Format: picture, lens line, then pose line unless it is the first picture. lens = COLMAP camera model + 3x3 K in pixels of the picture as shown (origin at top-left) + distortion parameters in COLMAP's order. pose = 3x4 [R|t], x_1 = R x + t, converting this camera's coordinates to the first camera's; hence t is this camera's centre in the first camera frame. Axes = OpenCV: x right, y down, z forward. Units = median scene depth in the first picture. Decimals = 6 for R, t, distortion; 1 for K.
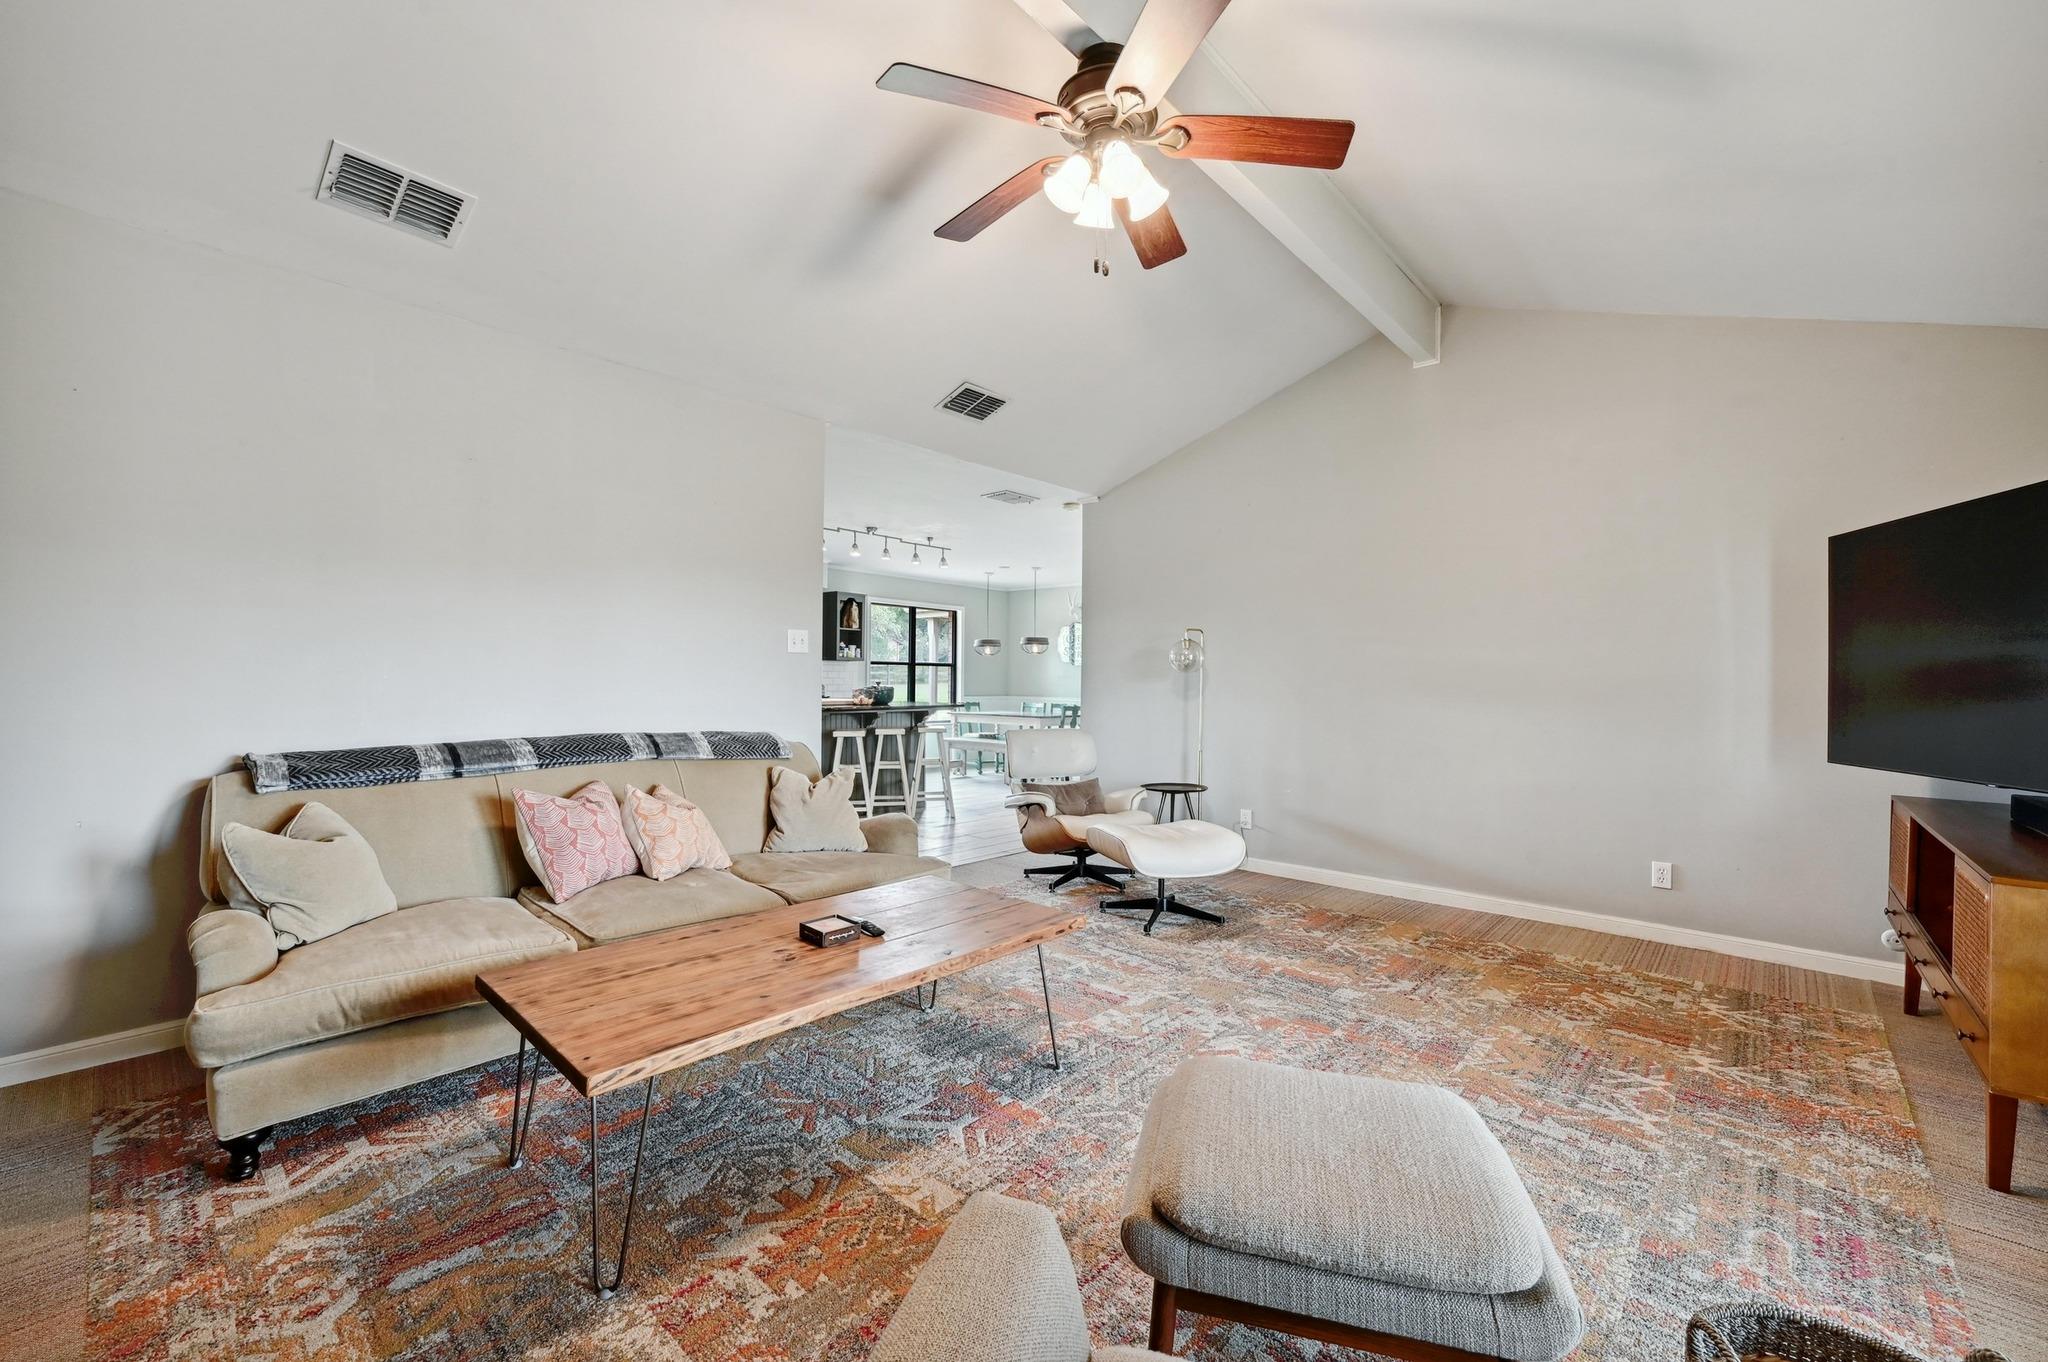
lens RADIAL K [[826.6, 0, 1024.0], [0, 826.6, 681.0], [0, 0, 1]] dist [0.000568, -0.000172]
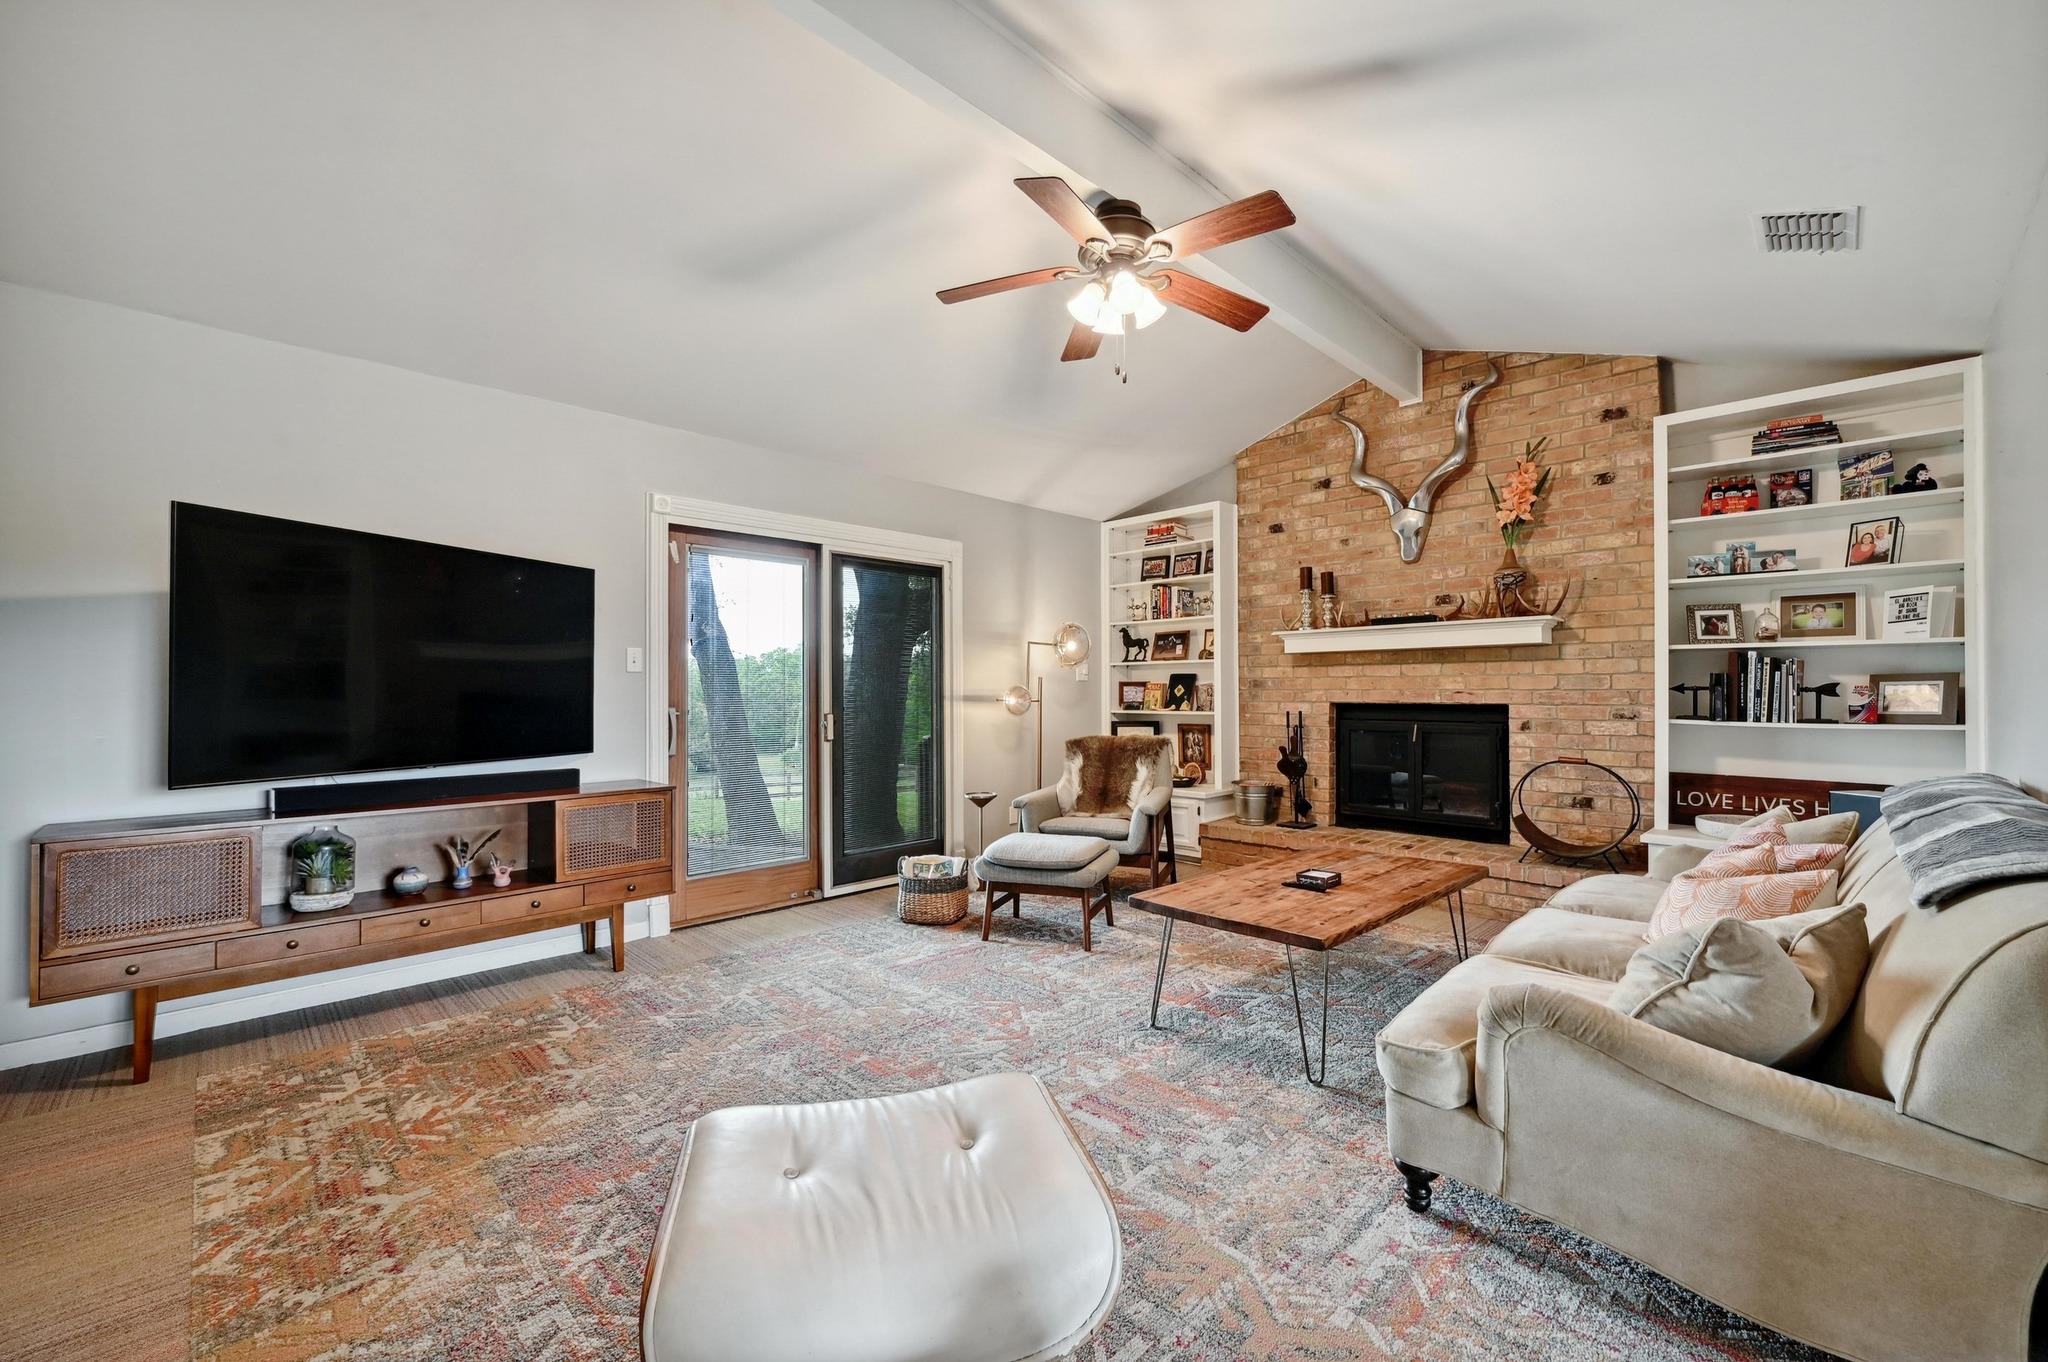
lens RADIAL K [[845.2, 0, 1027.8], [0, 845.2, 679.9], [0, 0, 1]] dist [-0.002090, 0.000009]
pose [[-0.998829, -0.006998, 0.047880, 0.145320], [-0.007524, 0.999913, -0.010801, -0.003261], [-0.047801, -0.011148, -0.998795, 1.975406]]
